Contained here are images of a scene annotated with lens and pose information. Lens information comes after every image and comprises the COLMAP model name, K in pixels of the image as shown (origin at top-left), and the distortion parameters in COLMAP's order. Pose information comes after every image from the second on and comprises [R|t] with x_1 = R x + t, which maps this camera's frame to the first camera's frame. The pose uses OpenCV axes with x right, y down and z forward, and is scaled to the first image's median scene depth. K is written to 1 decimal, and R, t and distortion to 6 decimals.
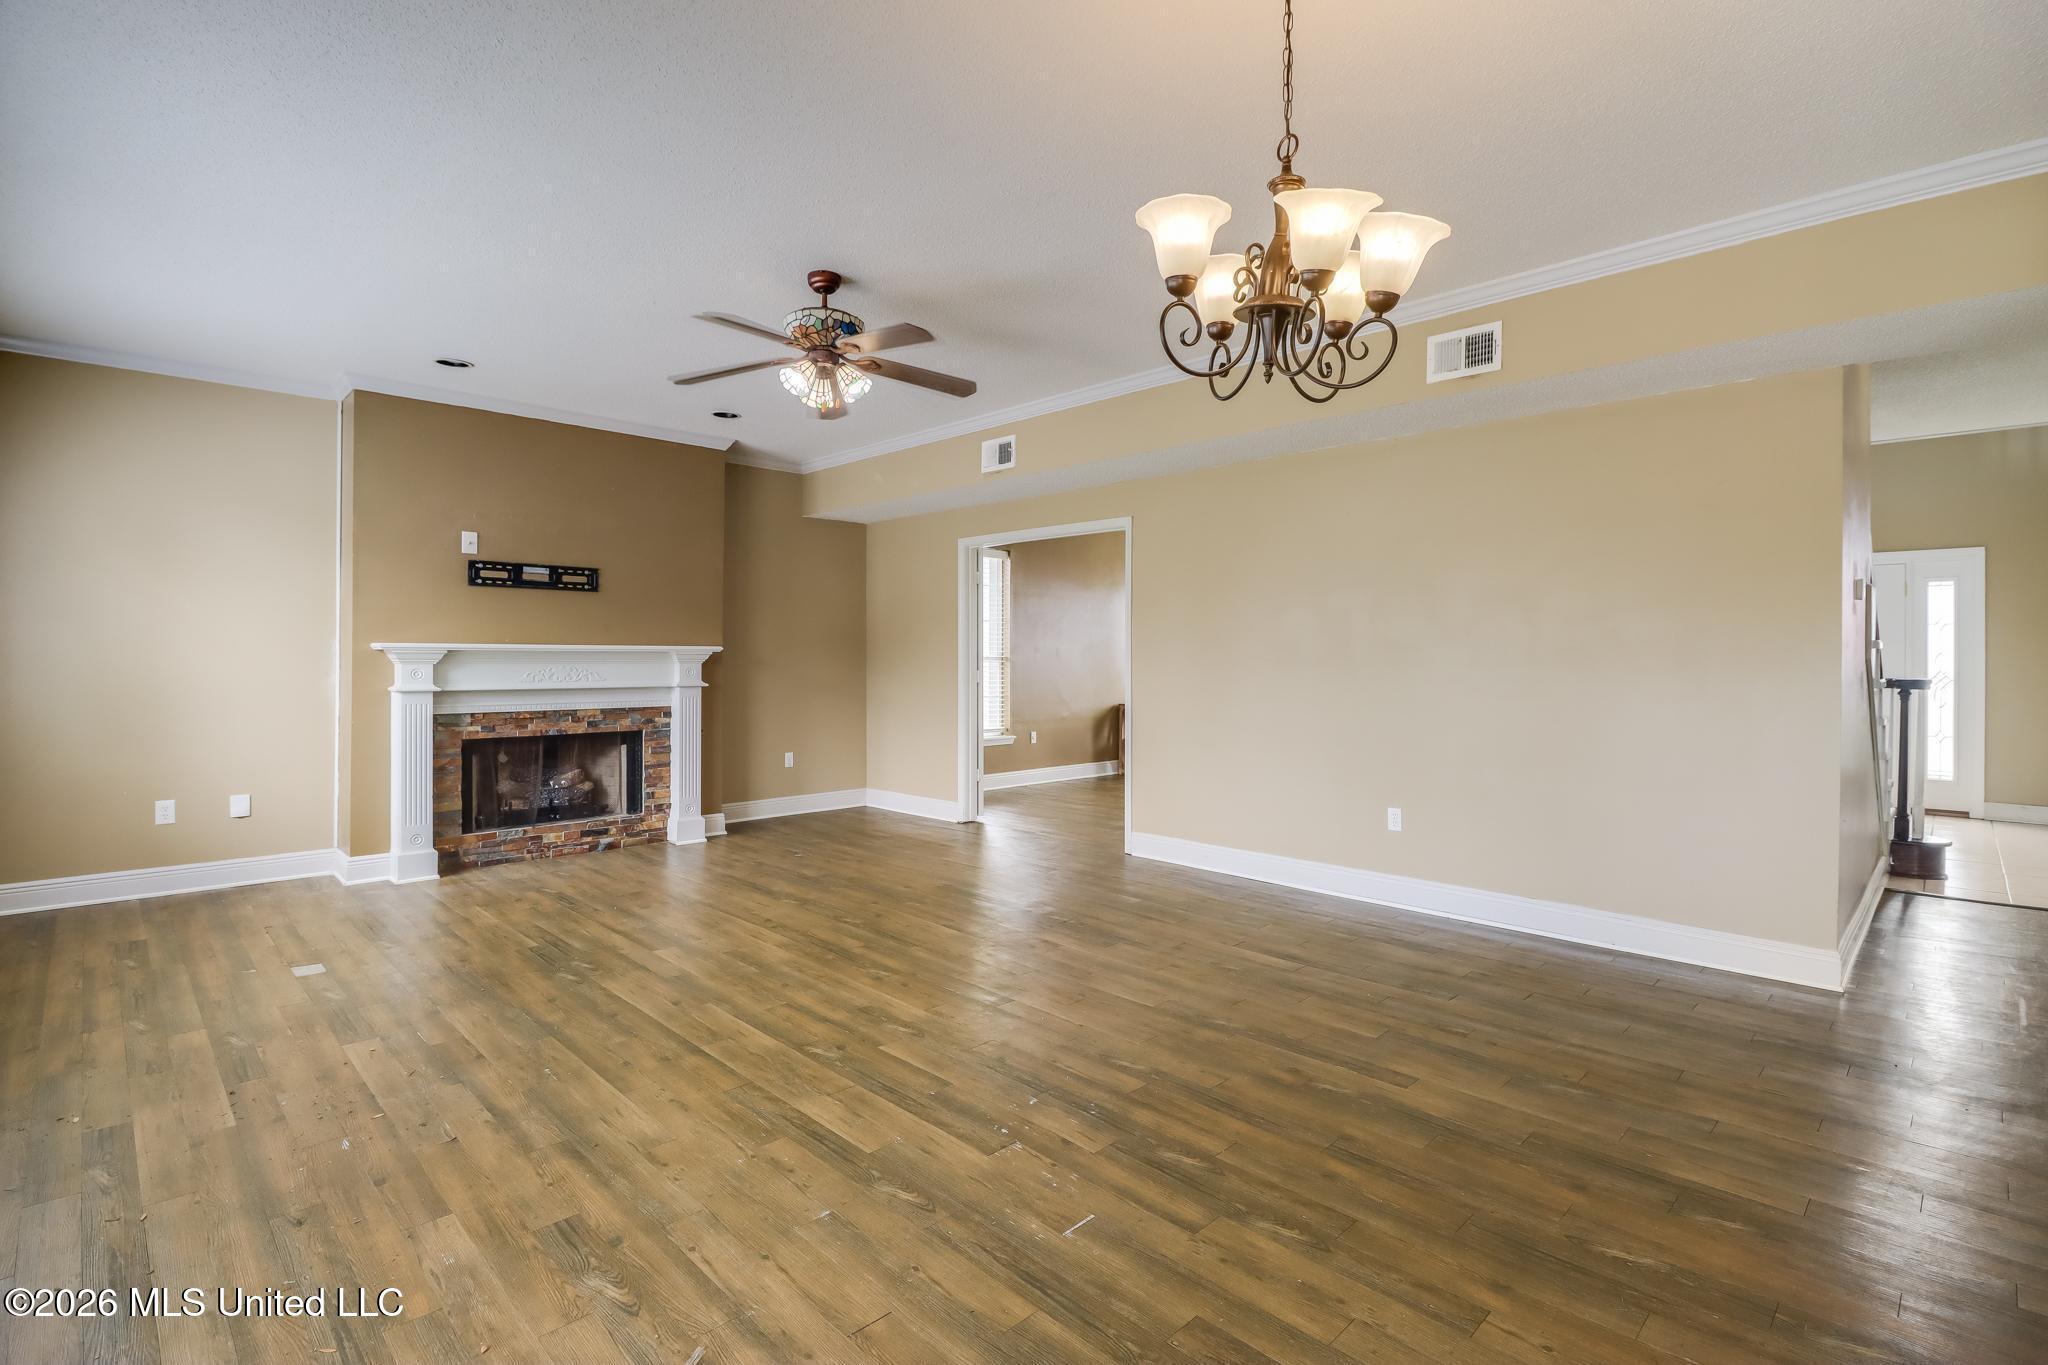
lens RADIAL K [[954.9, 0, 1016.1], [0, 954.9, 659.5], [0, 0, 1]] dist [-0.002946, -0.000343]
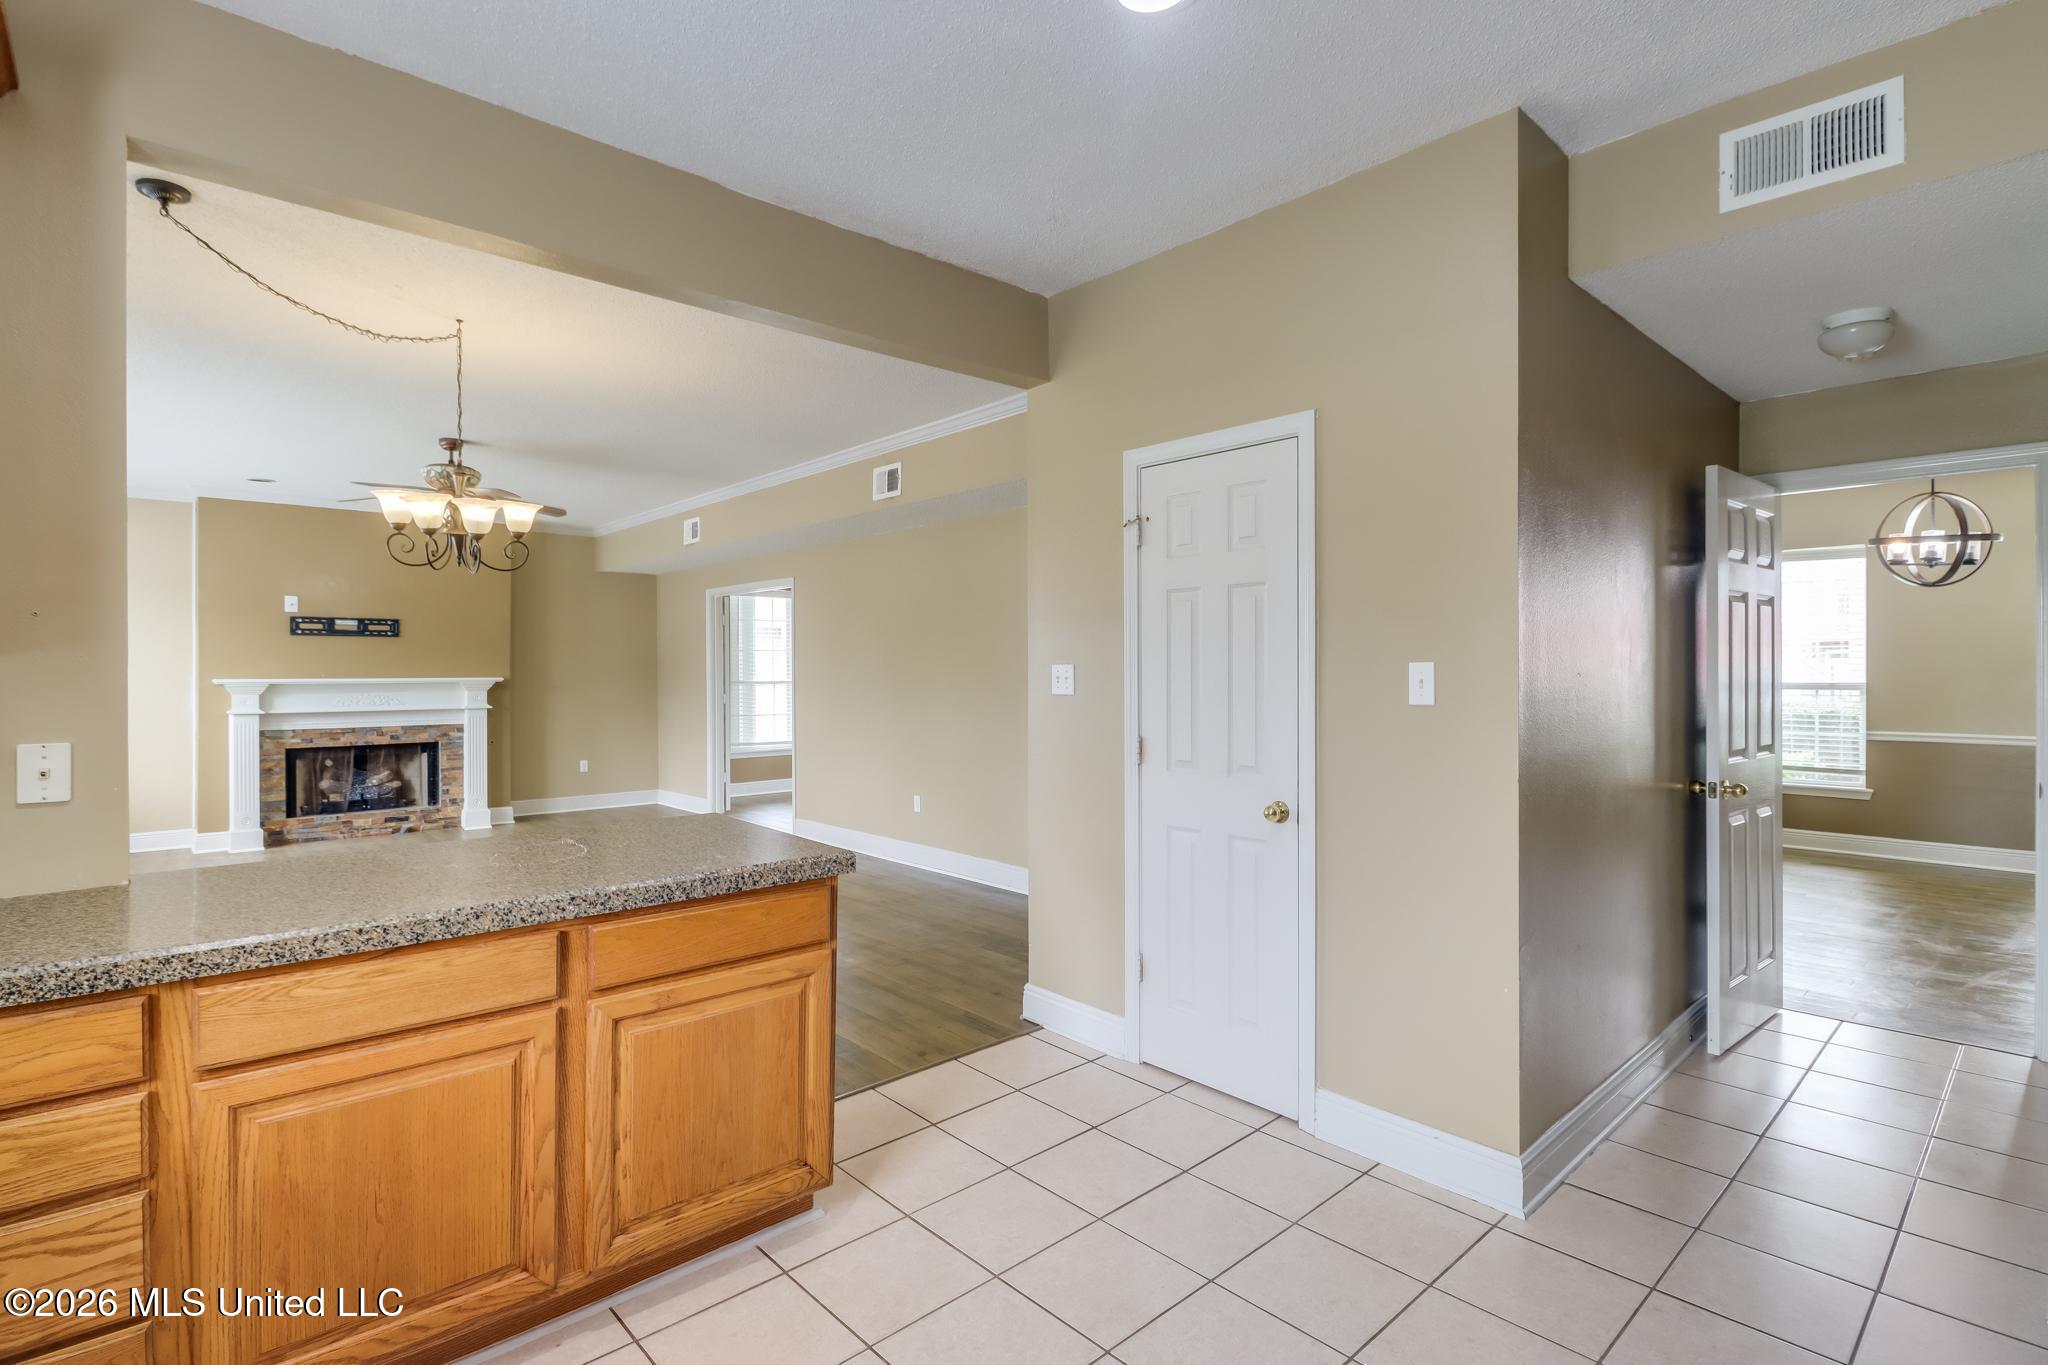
lens RADIAL K [[980.7, 0, 1023.6], [0, 980.7, 672.9], [0, 0, 1]] dist [0.011998, -0.016535]
pose [[0.999352, -0.005816, -0.035522, 0.492325], [0.005877, 0.999981, 0.001614, -0.019298], [0.035512, -0.001822, 0.999368, -0.340659]]
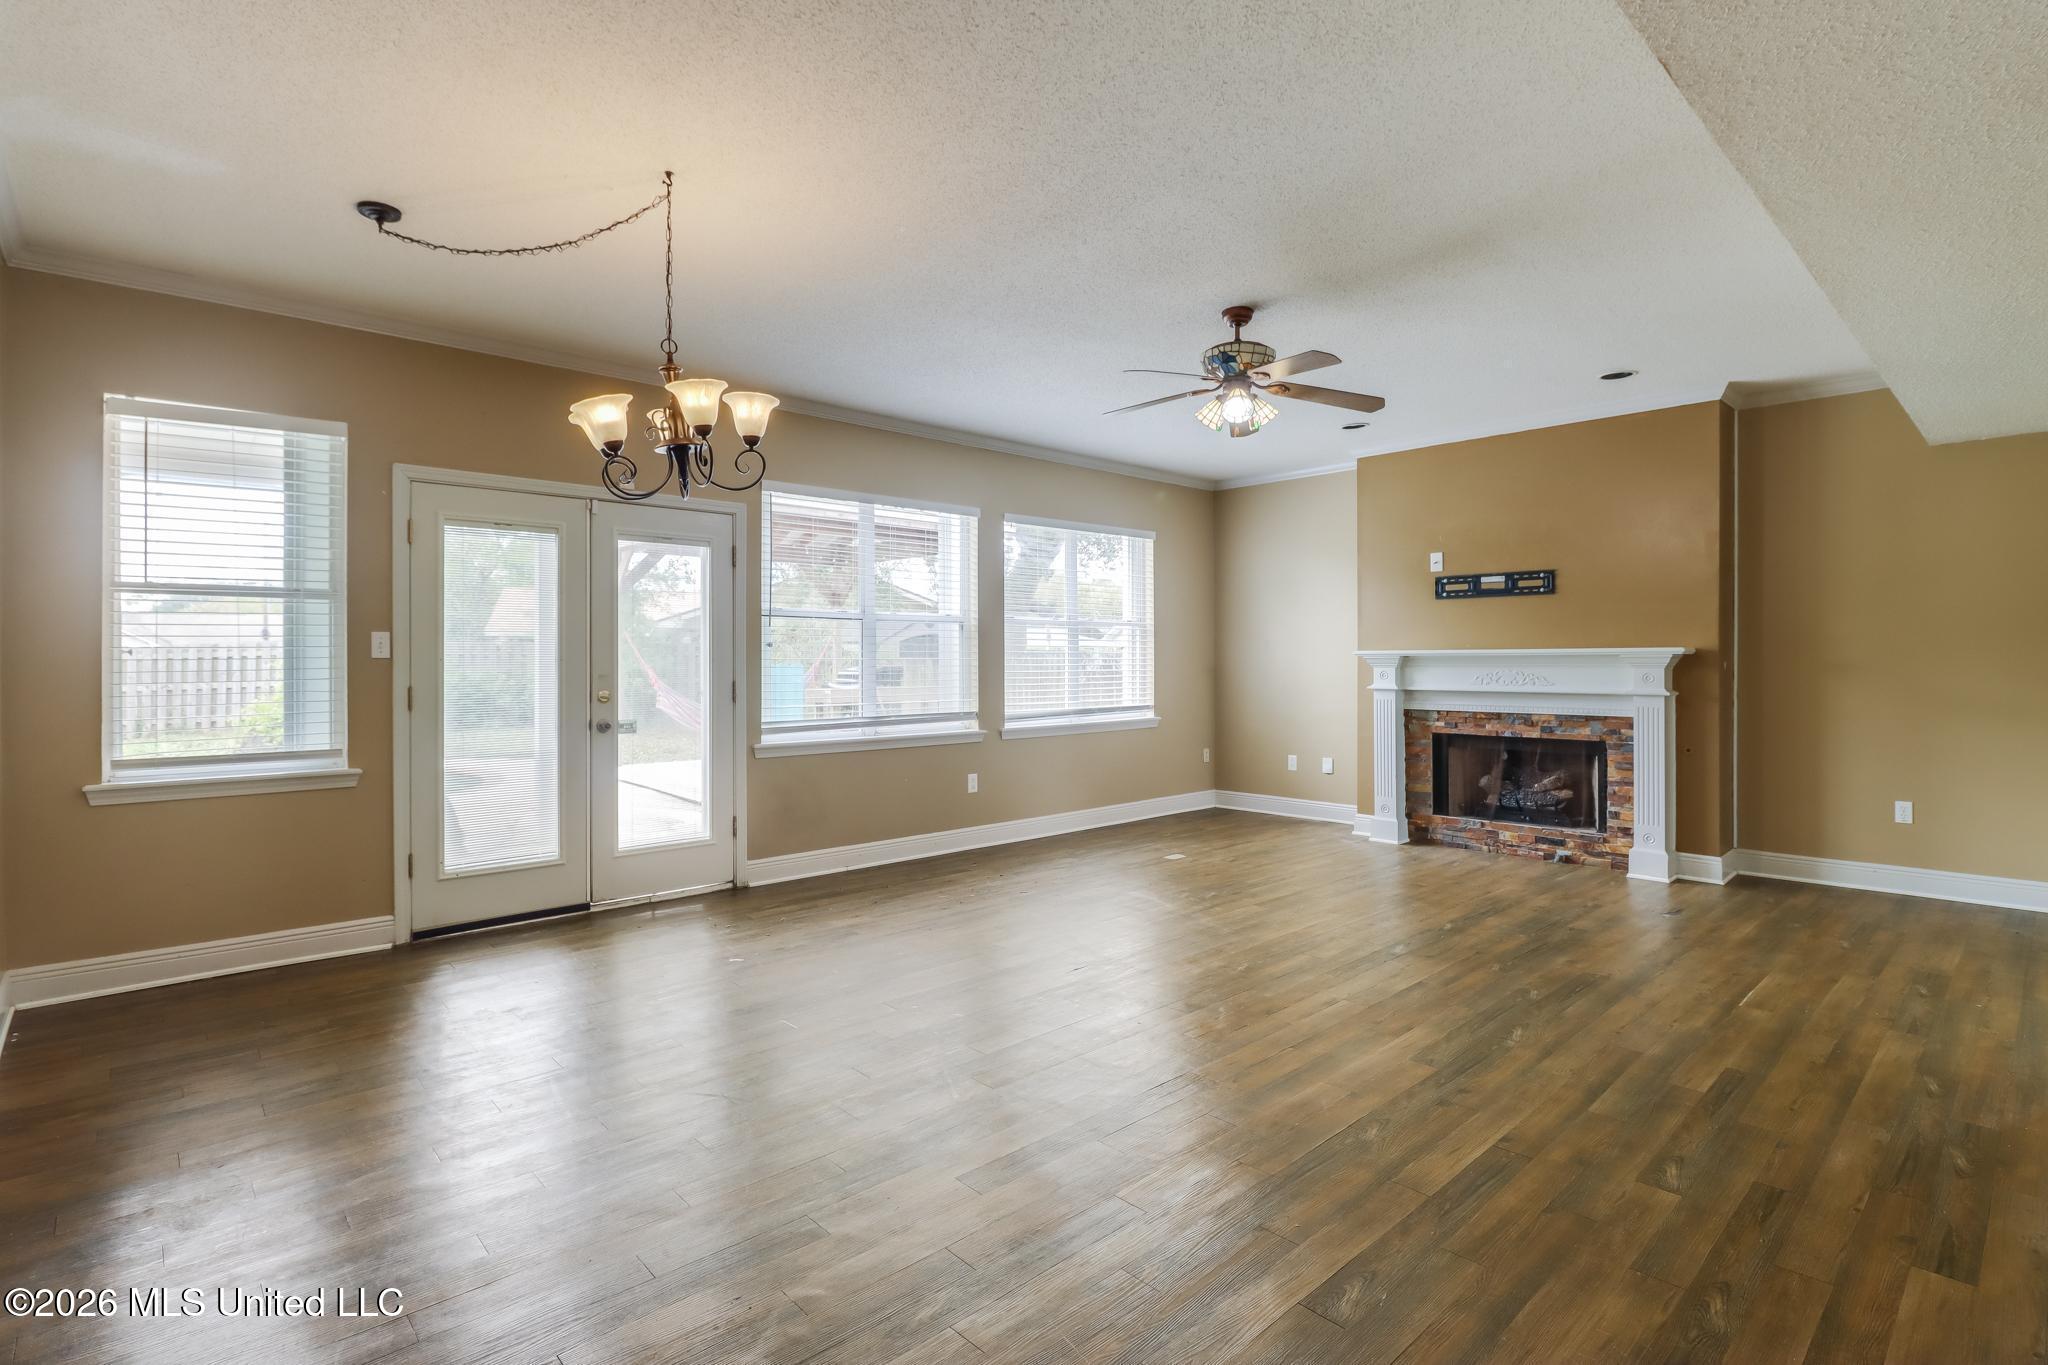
lens RADIAL K [[983.6, 0, 1023.0], [0, 983.6, 656.6], [0, 0, 1]] dist [0.002397, -0.016009]
pose [[-0.028976, -0.008142, -0.999547, 0.598742], [0.000836, 0.999966, -0.008170, 0.000811], [0.999580, -0.001072, -0.028968, 0.510628]]
